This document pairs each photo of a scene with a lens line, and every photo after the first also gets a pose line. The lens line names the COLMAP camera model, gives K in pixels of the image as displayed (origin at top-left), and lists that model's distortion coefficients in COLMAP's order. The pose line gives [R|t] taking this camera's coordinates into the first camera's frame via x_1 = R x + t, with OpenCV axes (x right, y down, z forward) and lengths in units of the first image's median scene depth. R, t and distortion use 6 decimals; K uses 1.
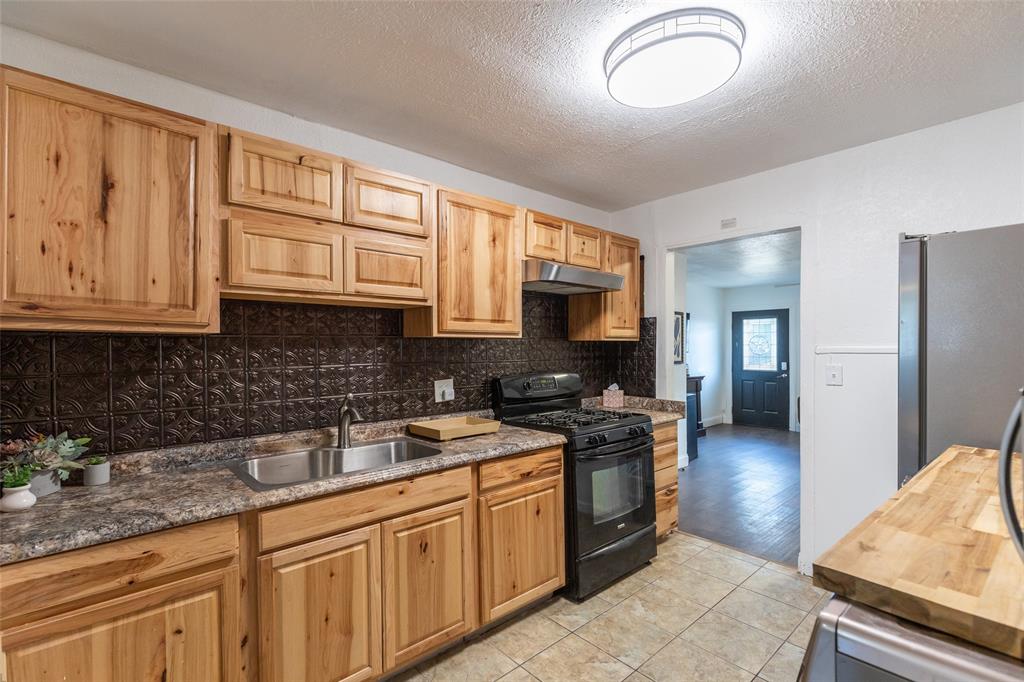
lens RADIAL K [[462.5, 0, 505.0], [0, 462.5, 354.4], [0, 0, 1]] dist [0.004221, -0.000071]
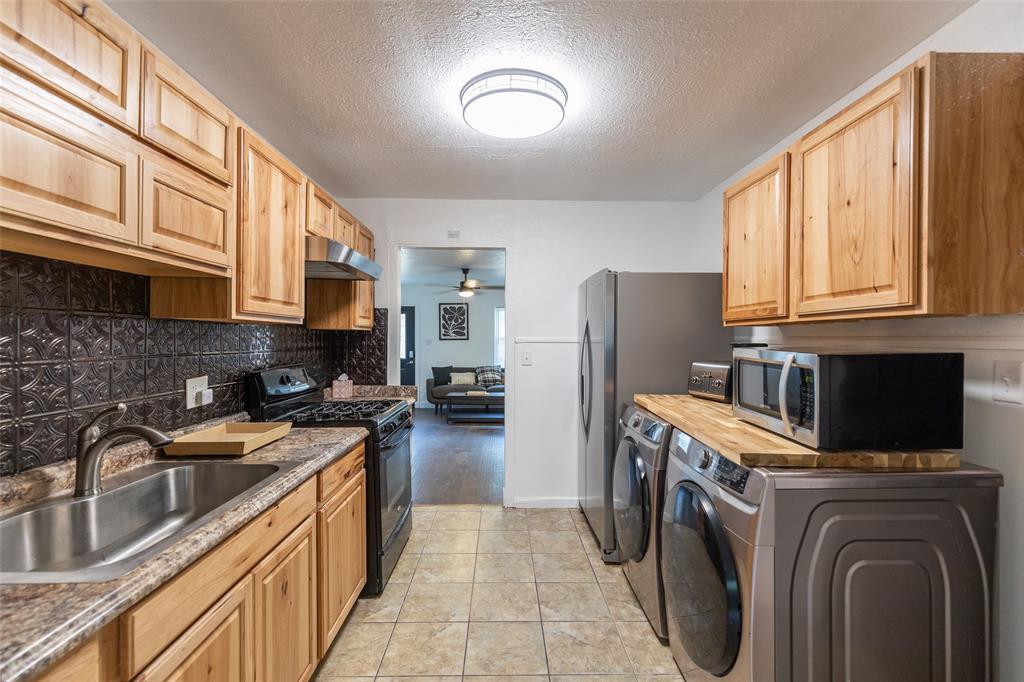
lens RADIAL K [[454.7, 0, 510.6], [0, 454.7, 342.8], [0, 0, 1]] dist [0.002842, -0.000196]
pose [[0.644420, 0.001440, 0.764670, -0.371845], [0.003187, 0.999984, -0.004569, 0.004643], [-0.764665, 0.005382, 0.644406, 0.150474]]
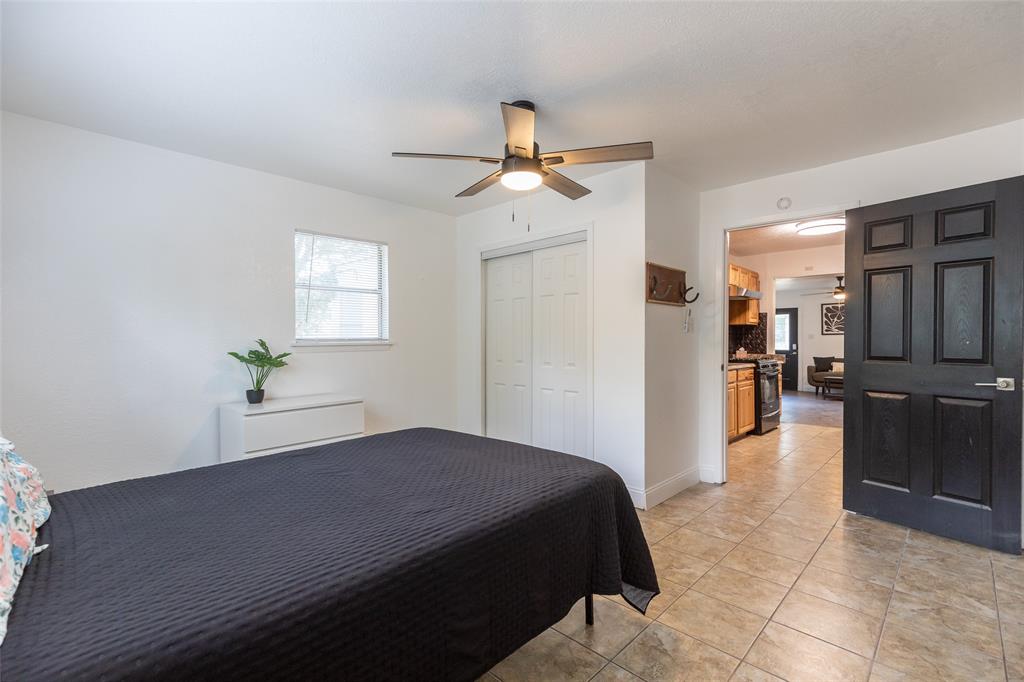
lens RADIAL K [[454.7, 0, 510.6], [0, 454.7, 342.8], [0, 0, 1]] dist [0.002842, -0.000196]
pose [[0.997566, 0.007081, 0.069363, -1.155775], [-0.006475, 0.999939, -0.008951, 0.092122], [-0.069423, 0.008480, 0.997551, -1.100468]]
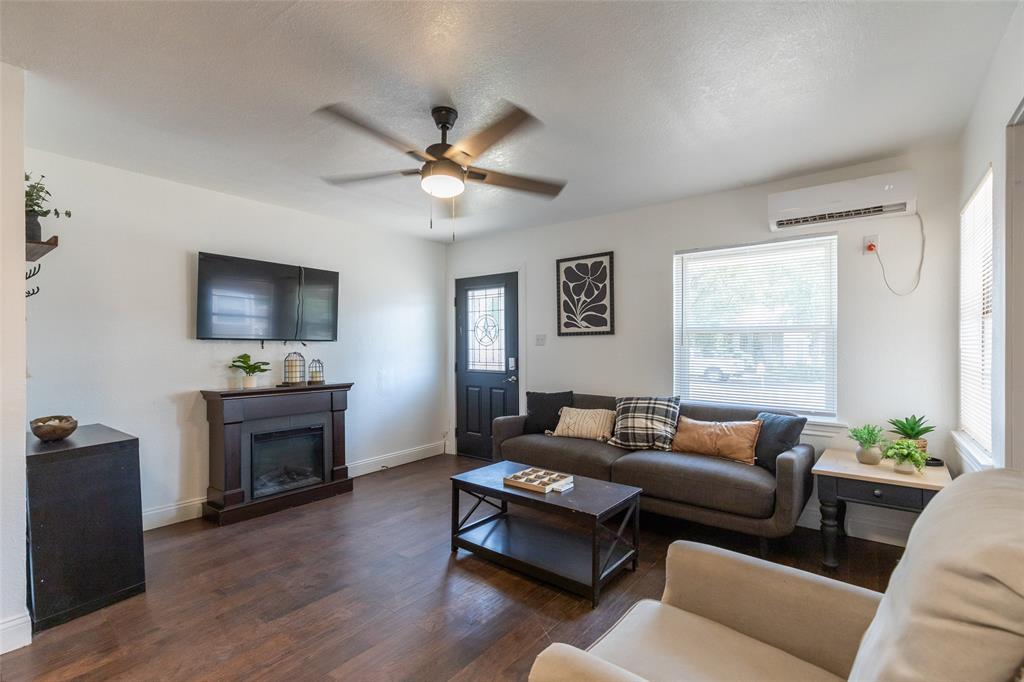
lens RADIAL K [[445.8, 0, 512.0], [0, 445.8, 341.0], [0, 0, 1]] dist [0.000563, -0.000097]
pose [[0.978311, 0.024749, 0.205656, 1.405934], [-0.017245, 0.999121, -0.038201, 0.051142], [-0.206421, 0.033826, 0.977878, 1.216718]]
